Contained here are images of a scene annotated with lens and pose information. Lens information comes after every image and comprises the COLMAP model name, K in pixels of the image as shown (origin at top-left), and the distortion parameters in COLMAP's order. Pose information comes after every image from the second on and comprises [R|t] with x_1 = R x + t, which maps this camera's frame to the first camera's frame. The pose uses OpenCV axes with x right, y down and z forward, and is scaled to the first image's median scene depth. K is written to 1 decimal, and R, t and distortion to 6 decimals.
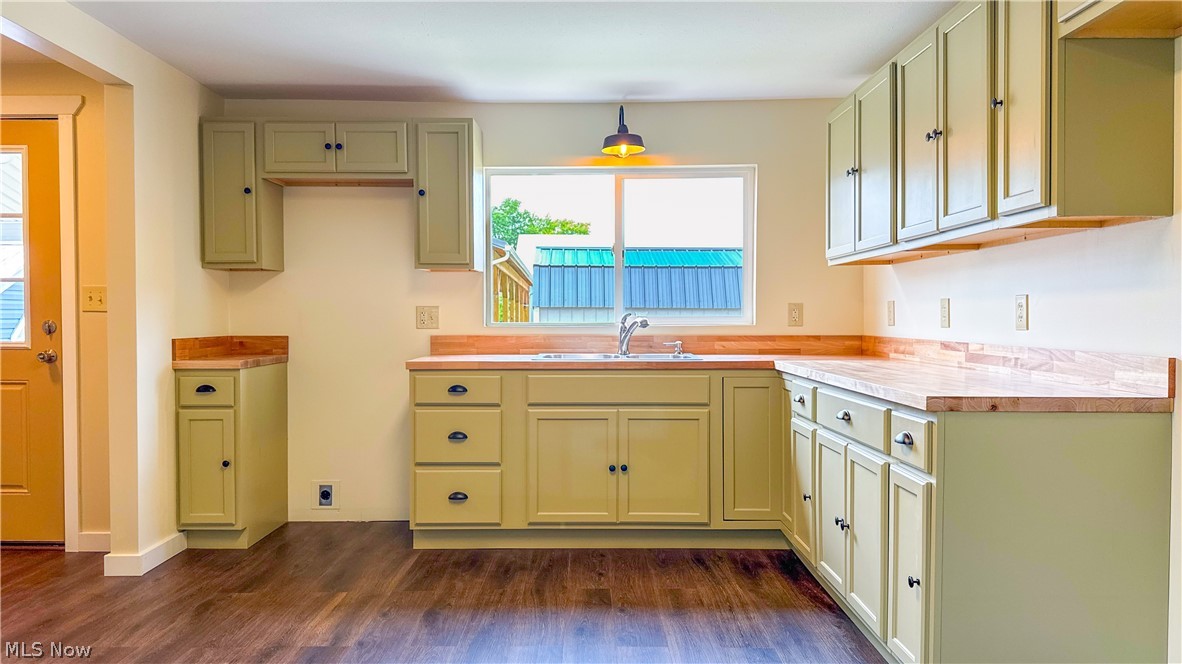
lens RADIAL K [[835.4, 0, 595.9], [0, 835.4, 330.8], [0, 0, 1]] dist [0.058218, -0.050851]
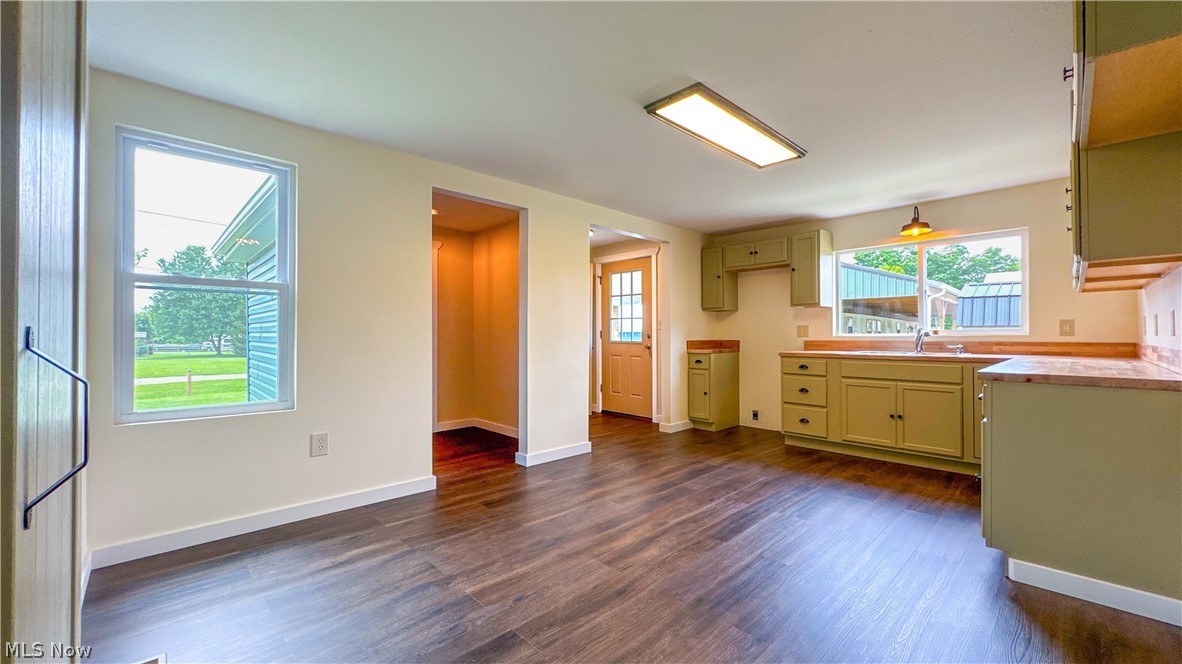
lens RADIAL K [[475.0, 0, 587.4], [0, 475.0, 333.5], [0, 0, 1]] dist [-0.003911, 0.001080]
pose [[0.682225, -0.002945, -0.731137, 0.303919], [-0.010540, 0.999848, -0.013862, 0.011058], [0.731066, 0.017163, 0.682090, -0.149980]]
